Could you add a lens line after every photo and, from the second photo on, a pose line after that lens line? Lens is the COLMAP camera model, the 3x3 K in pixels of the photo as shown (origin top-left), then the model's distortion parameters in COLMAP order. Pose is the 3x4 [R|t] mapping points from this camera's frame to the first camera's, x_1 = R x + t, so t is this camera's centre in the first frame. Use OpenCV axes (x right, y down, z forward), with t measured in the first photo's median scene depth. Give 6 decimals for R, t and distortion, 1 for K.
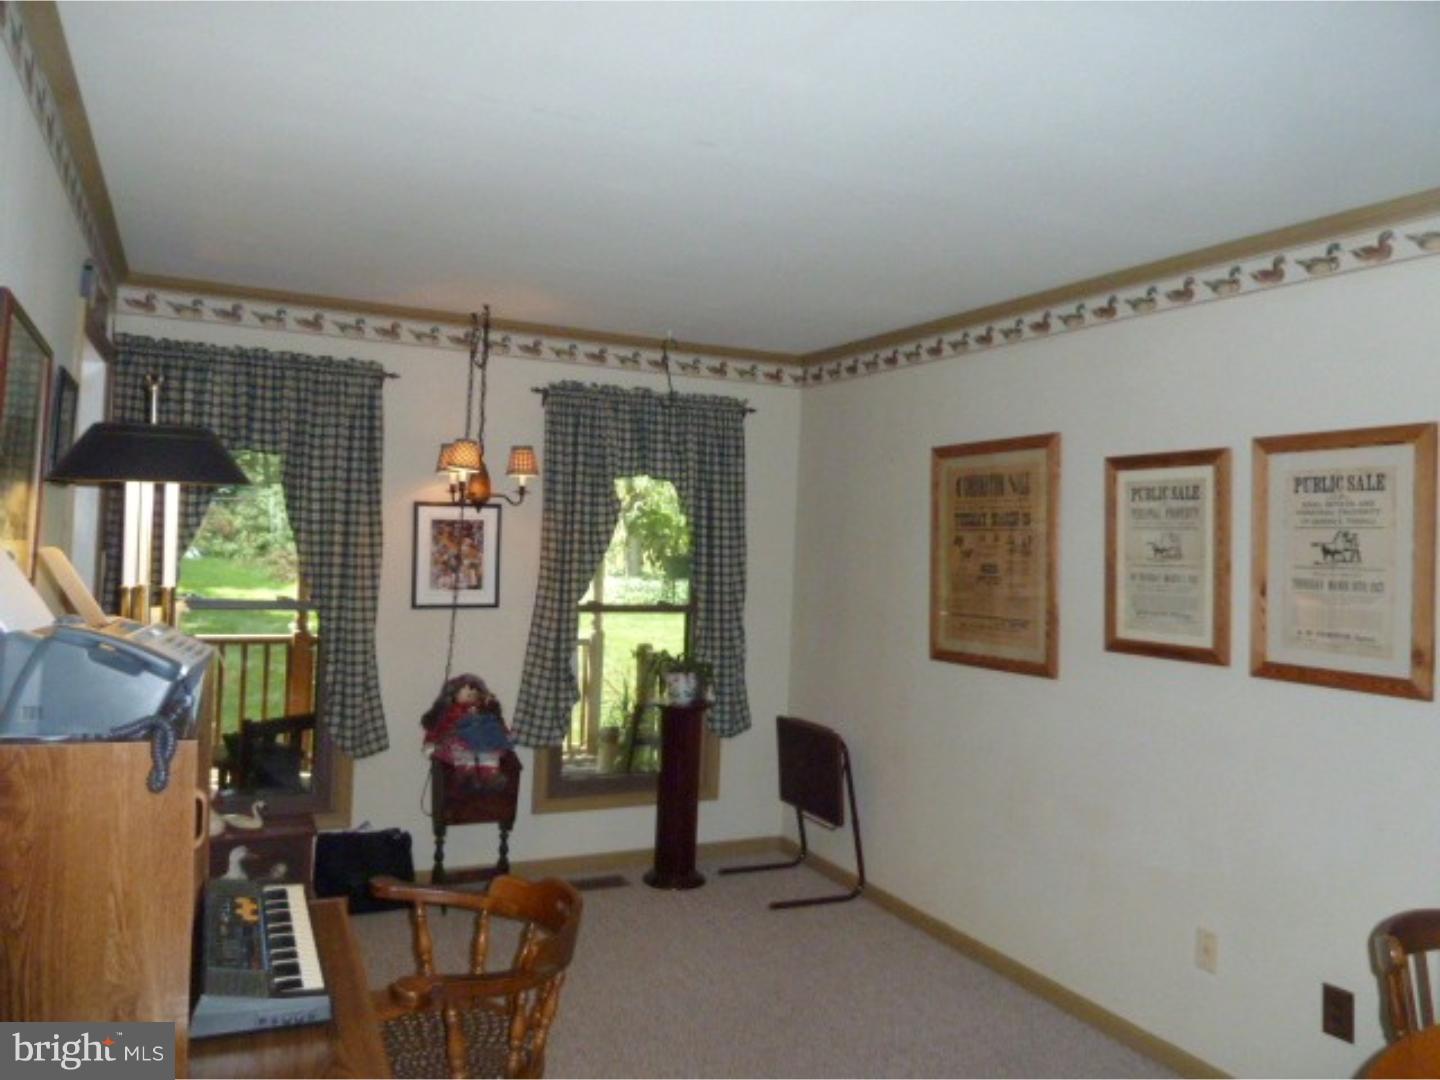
lens RADIAL K [[1086.7, 0, 719.3], [0, 1086.7, 538.3], [0, 0, 1]] dist [-0.020643, 0.009509]
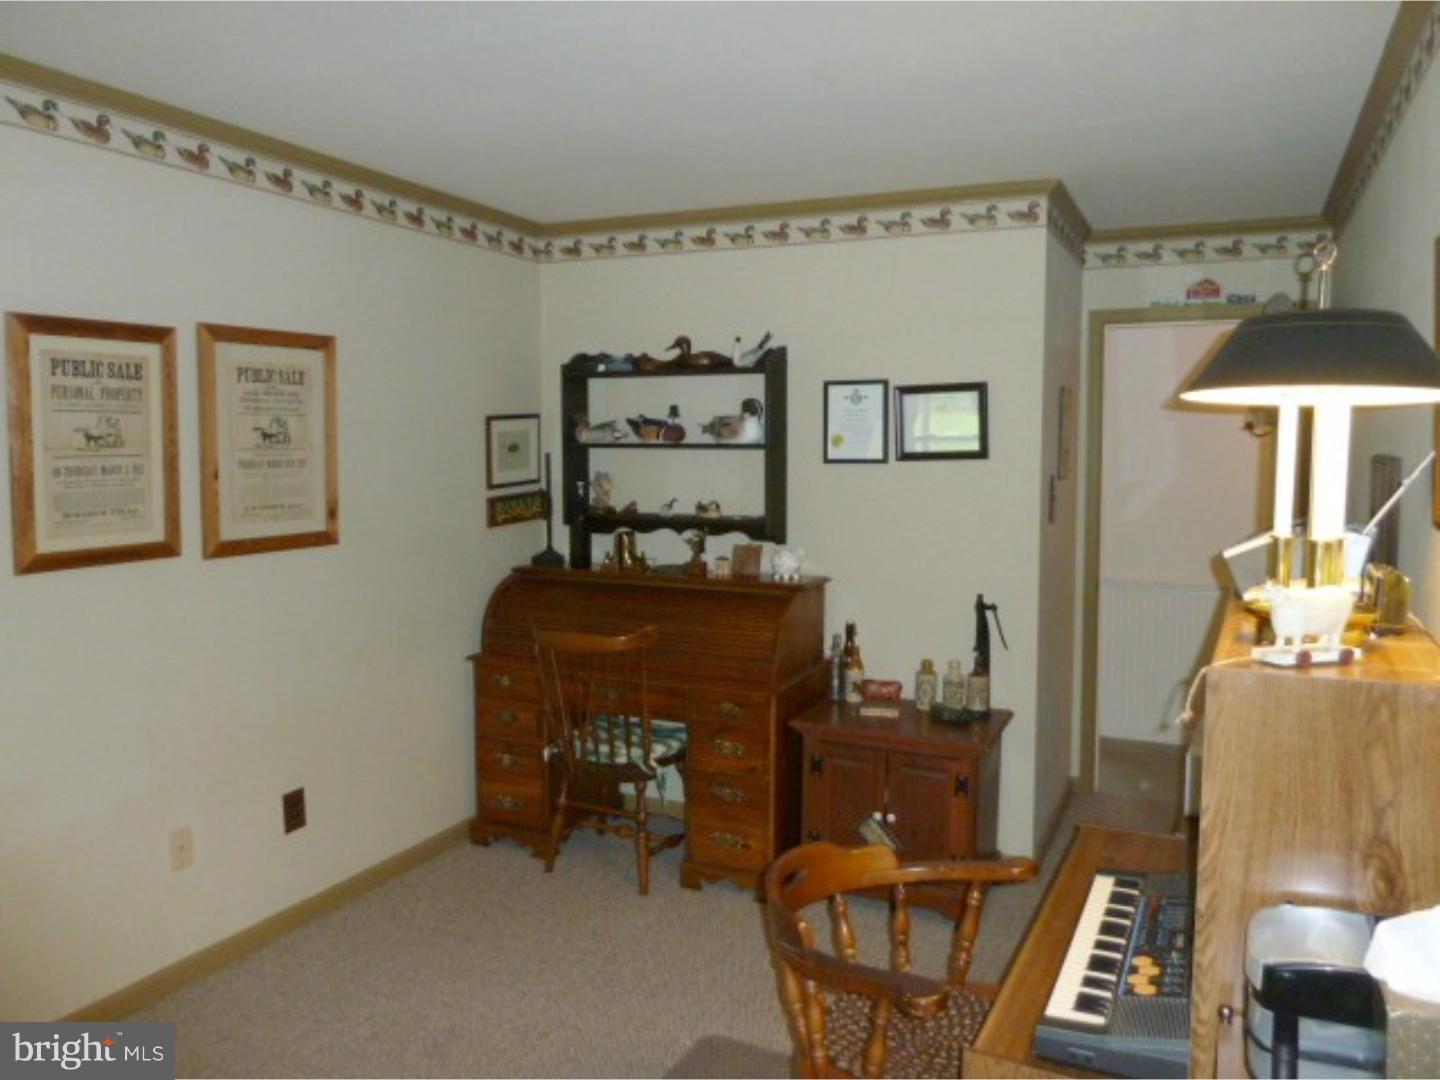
lens RADIAL K [[1086.7, 0, 719.7], [0, 1086.7, 534.9], [0, 0, 1]] dist [-0.020643, 0.009509]
pose [[-0.630740, -0.102564, 0.769186, -0.617319], [-0.025654, 0.993441, 0.111430, -0.022160], [-0.775570, 0.050551, -0.629234, 1.305160]]
